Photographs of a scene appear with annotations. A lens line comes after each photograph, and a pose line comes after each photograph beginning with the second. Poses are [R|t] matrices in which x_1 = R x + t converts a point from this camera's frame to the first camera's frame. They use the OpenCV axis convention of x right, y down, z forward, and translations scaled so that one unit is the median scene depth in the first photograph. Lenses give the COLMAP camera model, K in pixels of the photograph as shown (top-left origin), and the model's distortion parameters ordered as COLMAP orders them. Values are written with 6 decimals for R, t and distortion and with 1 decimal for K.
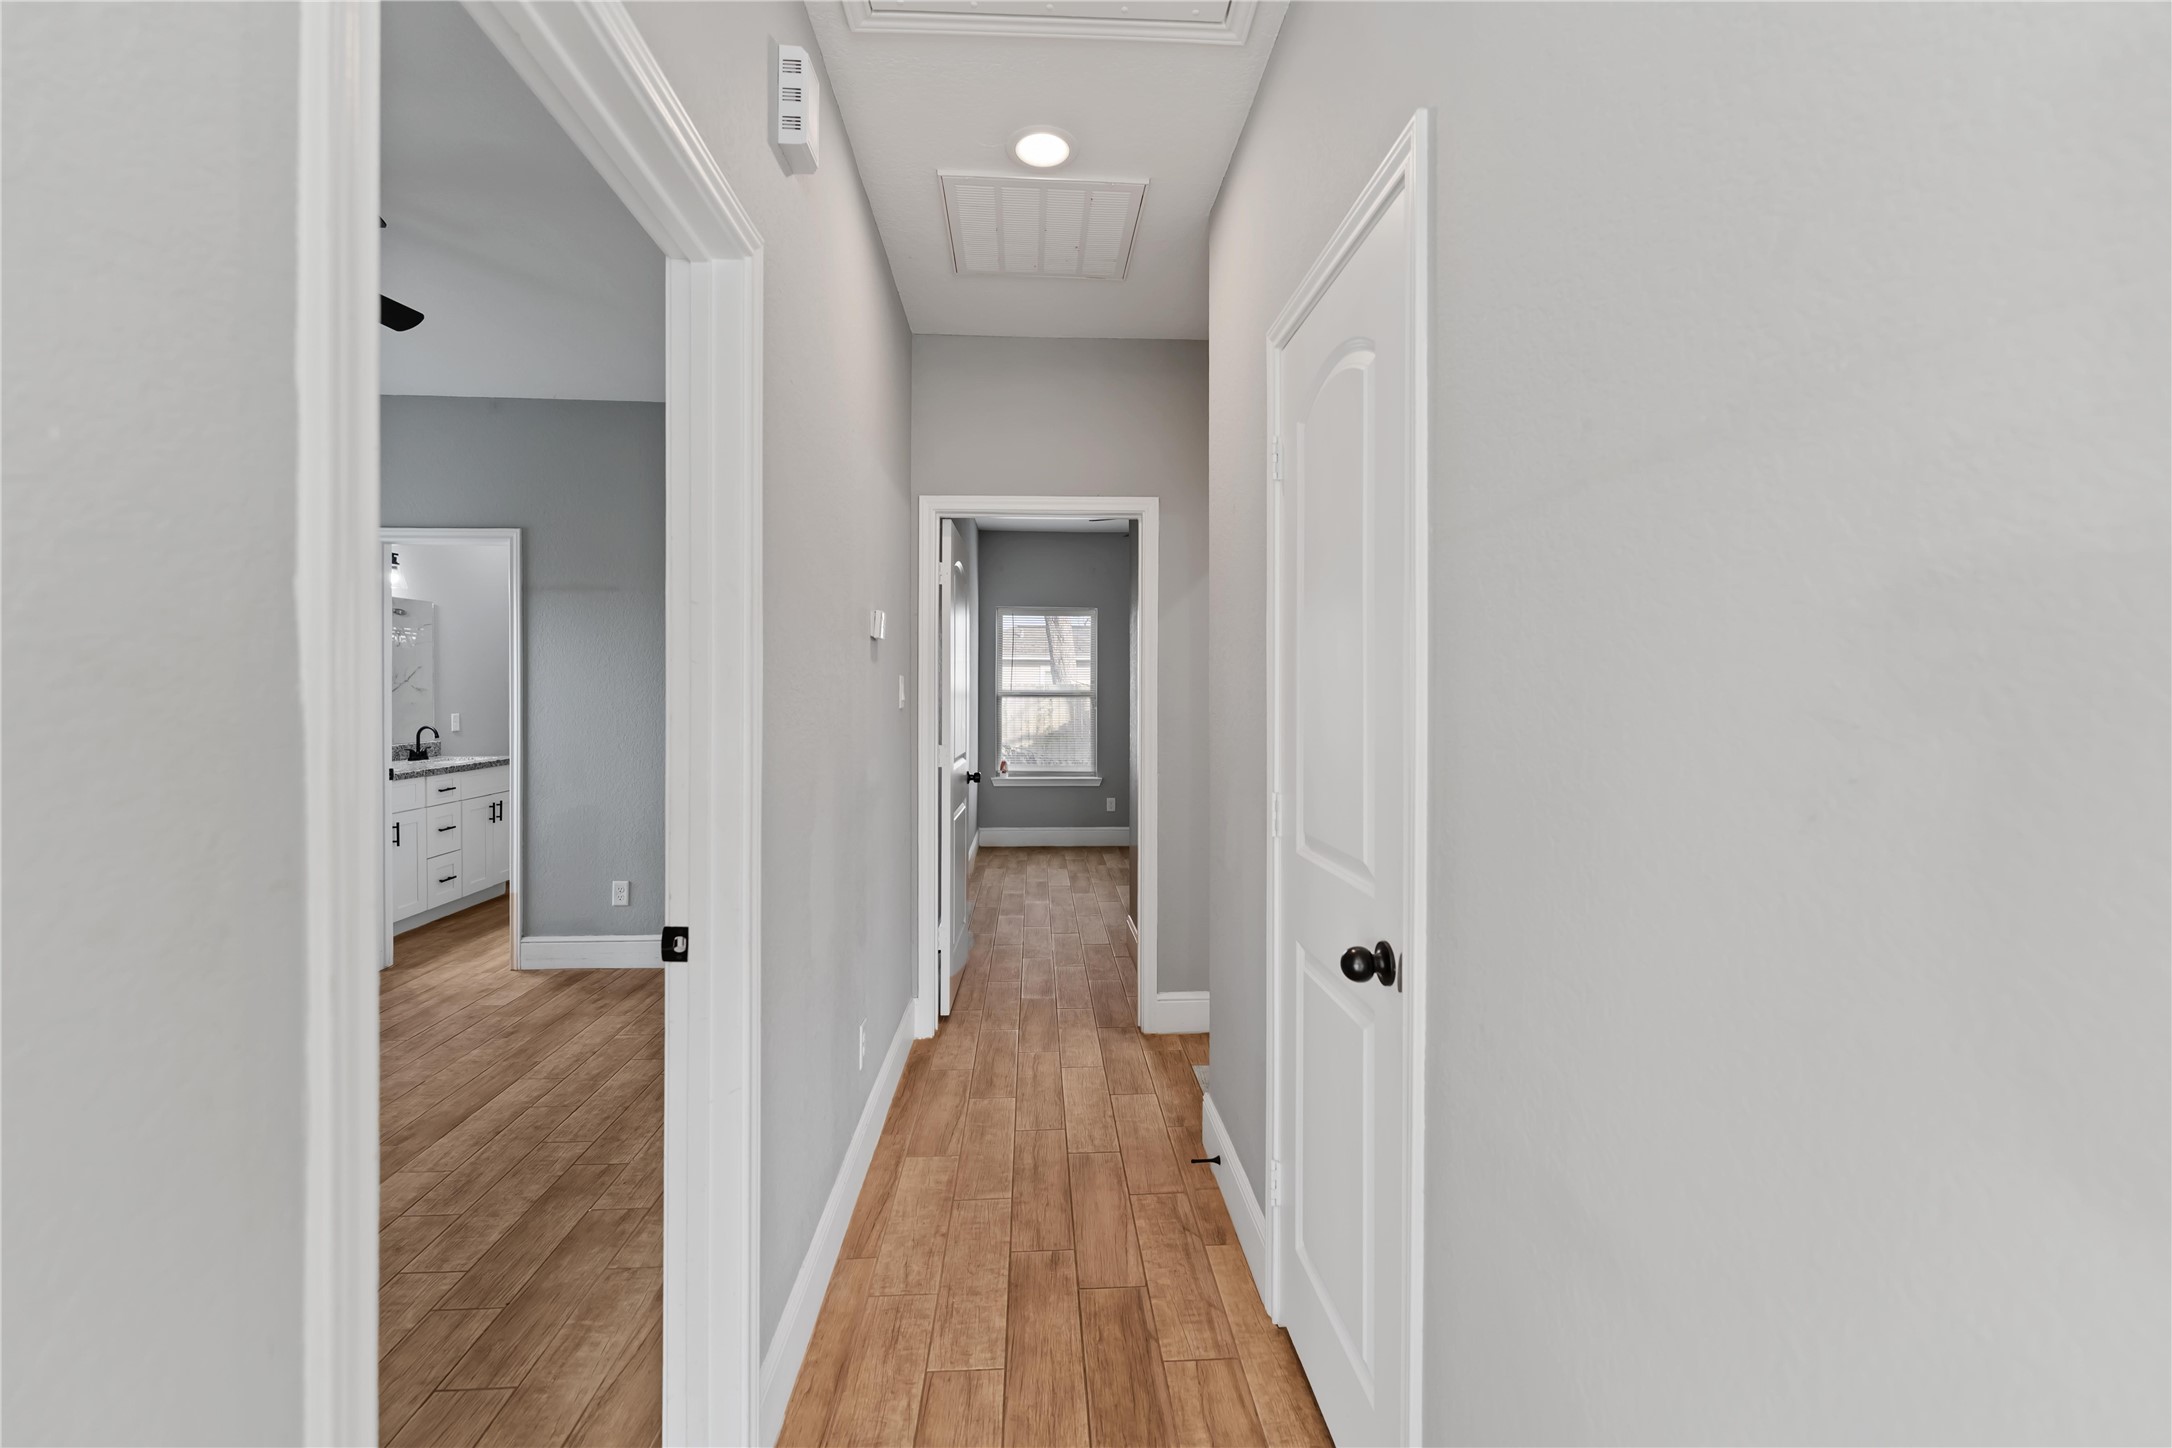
lens RADIAL K [[892.1, 0, 1084.4], [0, 892.1, 702.0], [0, 0, 1]] dist [-0.000114, 0.000014]
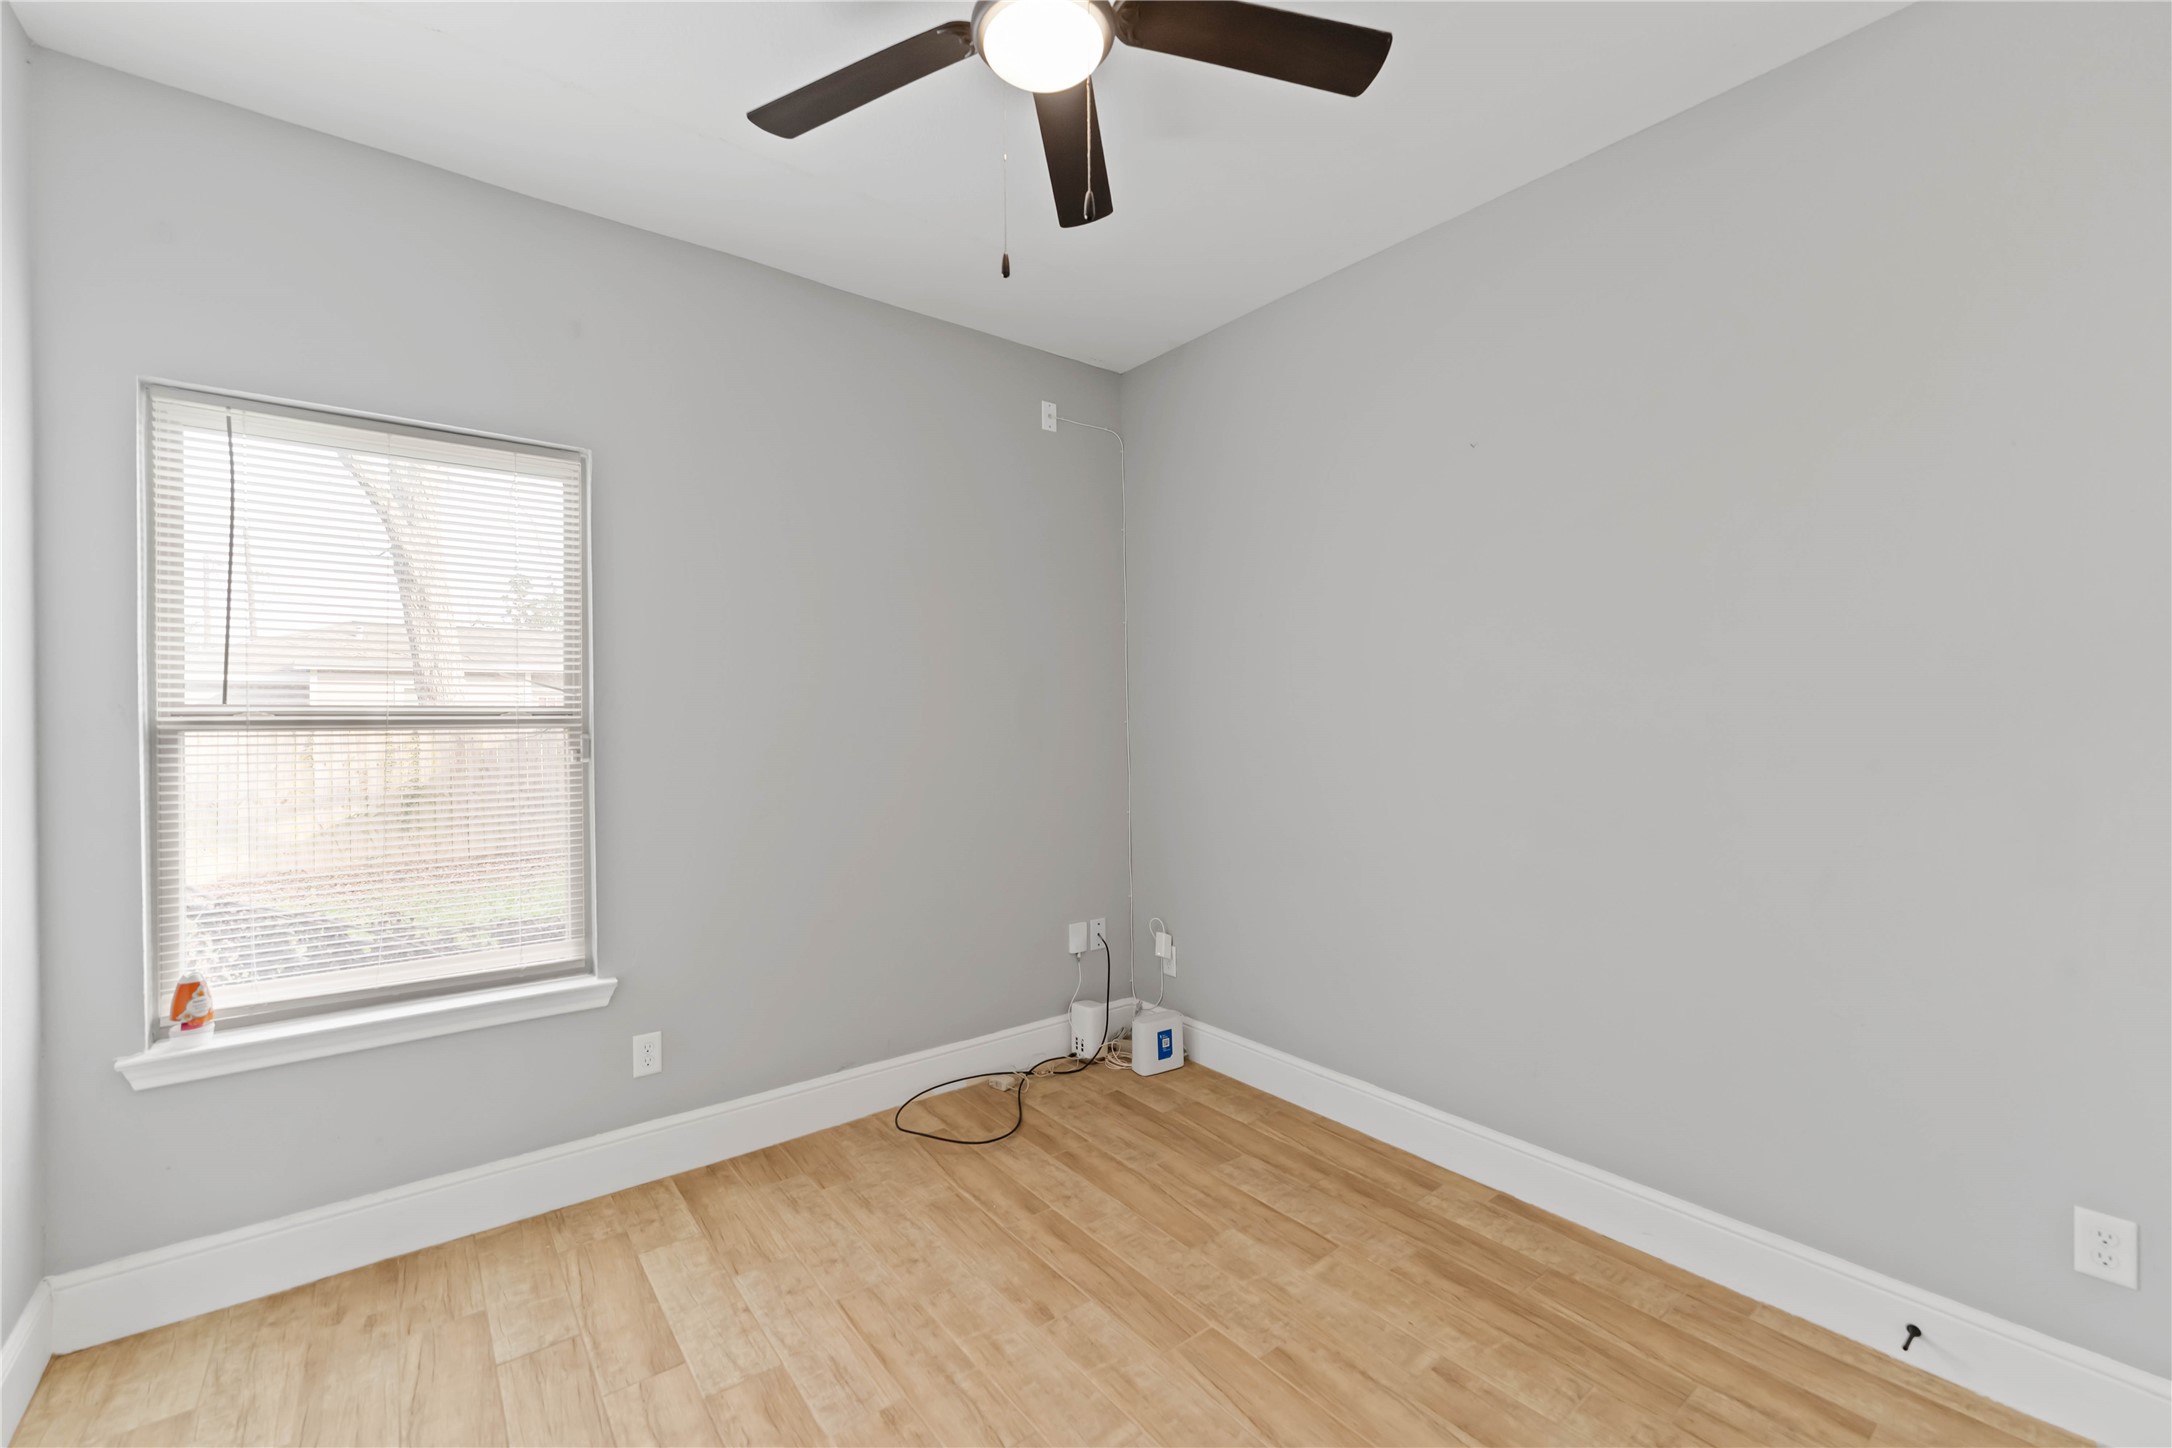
lens RADIAL K [[893.3, 0, 1086.0], [0, 893.3, 724.0], [0, 0, 1]] dist [0.000741, 0.000105]
pose [[0.821827, -0.013890, 0.569568, -0.023379], [0.015067, 0.999883, 0.002643, -0.004930], [-0.569538, 0.006409, 0.821940, 0.652063]]
